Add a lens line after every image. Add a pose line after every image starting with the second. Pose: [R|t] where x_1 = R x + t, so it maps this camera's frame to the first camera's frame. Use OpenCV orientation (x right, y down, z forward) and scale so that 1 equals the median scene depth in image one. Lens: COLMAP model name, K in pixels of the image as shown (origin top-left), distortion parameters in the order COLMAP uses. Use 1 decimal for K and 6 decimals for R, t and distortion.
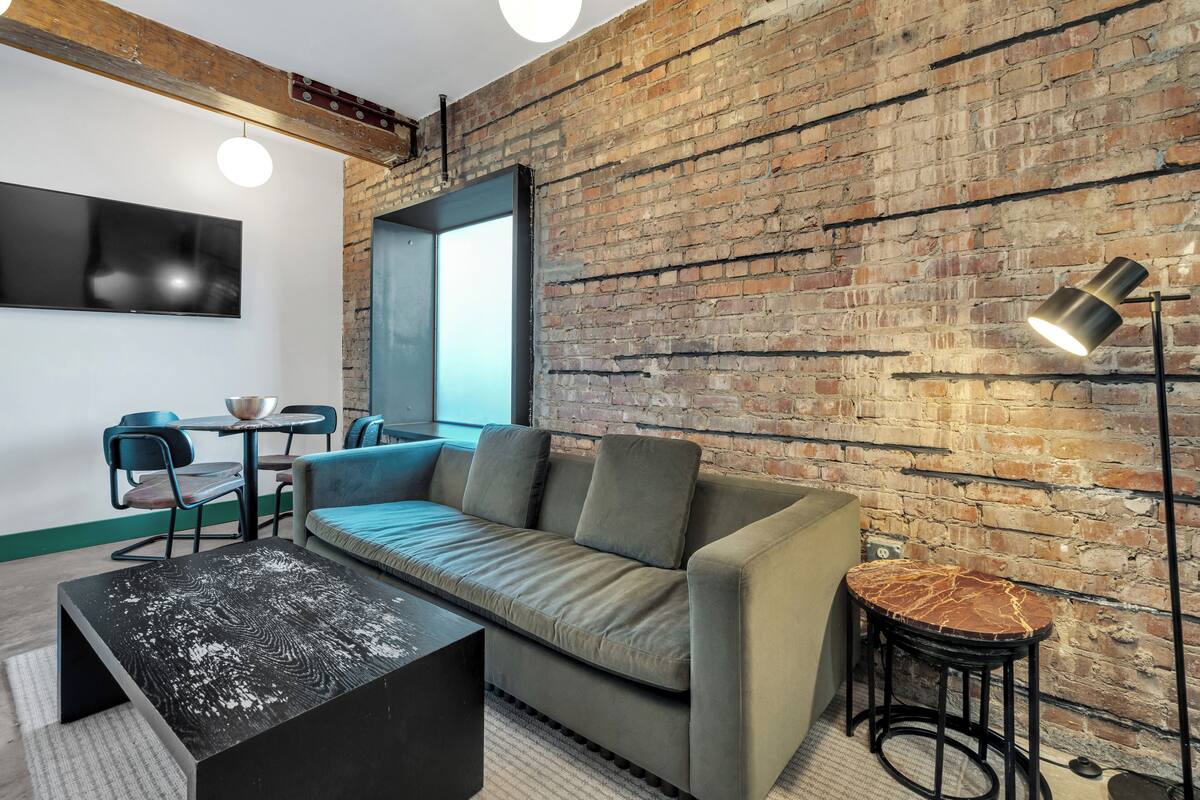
lens RADIAL K [[559.0, 0, 578.1], [0, 559.0, 368.2], [0, 0, 1]] dist [-0.002468, 0.000945]
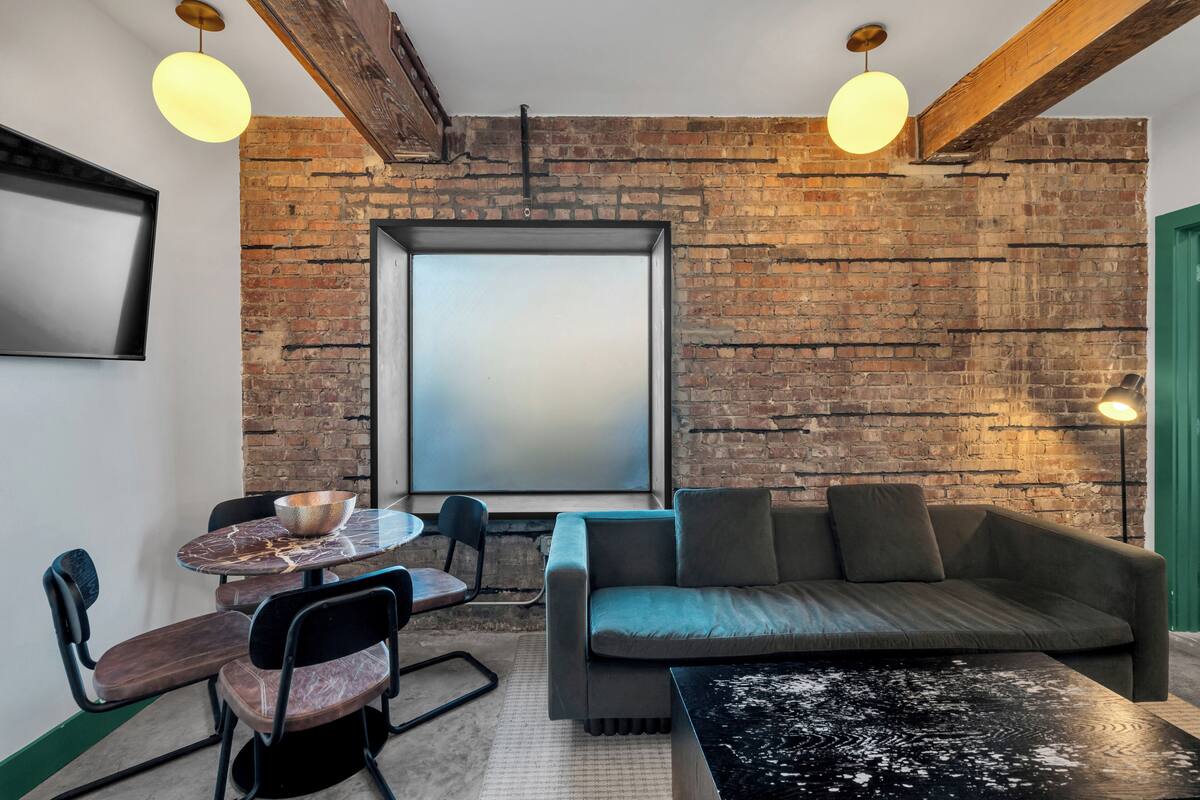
lens RADIAL K [[559.0, 0, 600.5], [0, 559.0, 388.6], [0, 0, 1]] dist [-0.002468, 0.000945]
pose [[0.734690, -0.013464, 0.678270, -1.308583], [0.010992, 0.999908, 0.007943, -0.122253], [-0.678314, 0.001620, 0.734770, 0.544247]]
